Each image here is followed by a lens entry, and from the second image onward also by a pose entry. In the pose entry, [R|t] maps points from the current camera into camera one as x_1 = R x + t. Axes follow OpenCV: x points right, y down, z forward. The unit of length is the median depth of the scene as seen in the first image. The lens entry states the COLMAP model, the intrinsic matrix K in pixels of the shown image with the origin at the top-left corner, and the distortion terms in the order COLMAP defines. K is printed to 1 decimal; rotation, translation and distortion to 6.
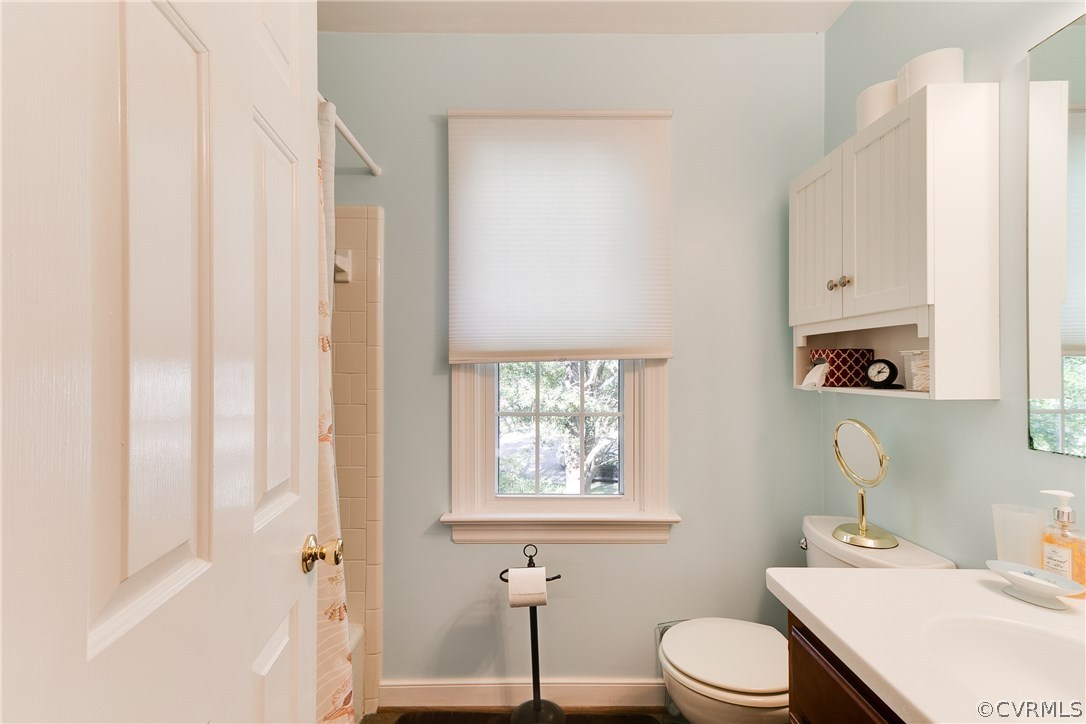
lens RADIAL K [[499.2, 0, 543.0], [0, 499.2, 362.0], [0, 0, 1]] dist [-0.000922, -0.000523]
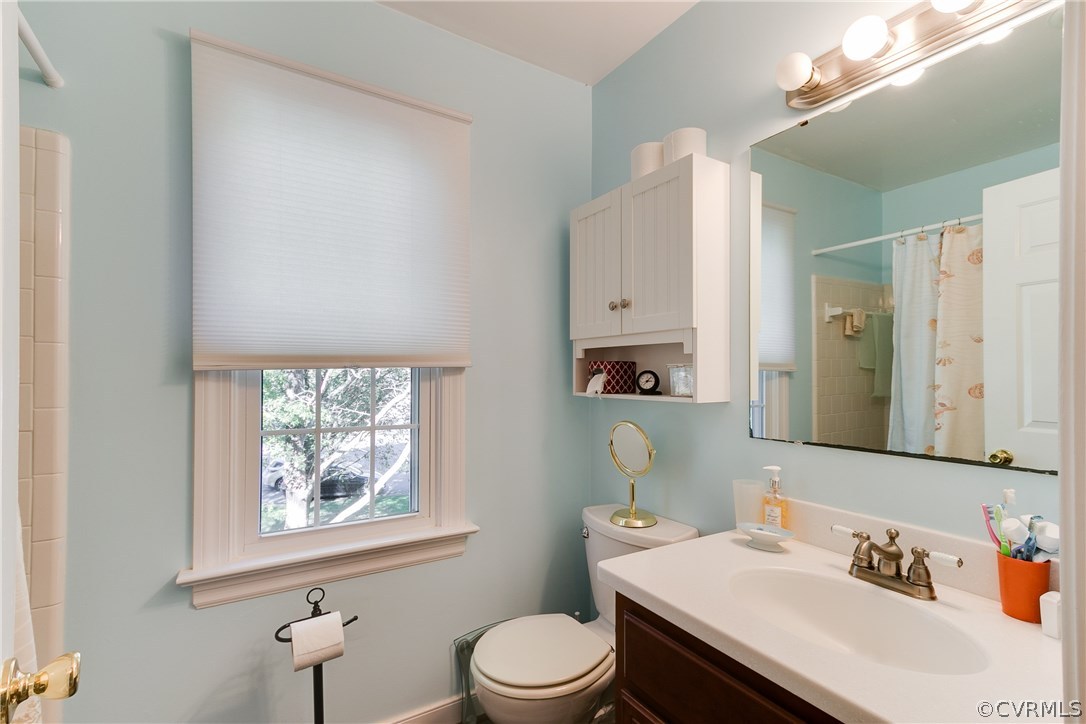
lens RADIAL K [[493.9, 0, 545.4], [0, 493.9, 369.9], [0, 0, 1]] dist [0.003440, -0.000379]
pose [[0.845823, 0.010477, 0.533360, -0.155481], [-0.010863, 0.999938, -0.002415, -0.000977], [-0.533353, -0.003751, 0.845885, 0.105624]]
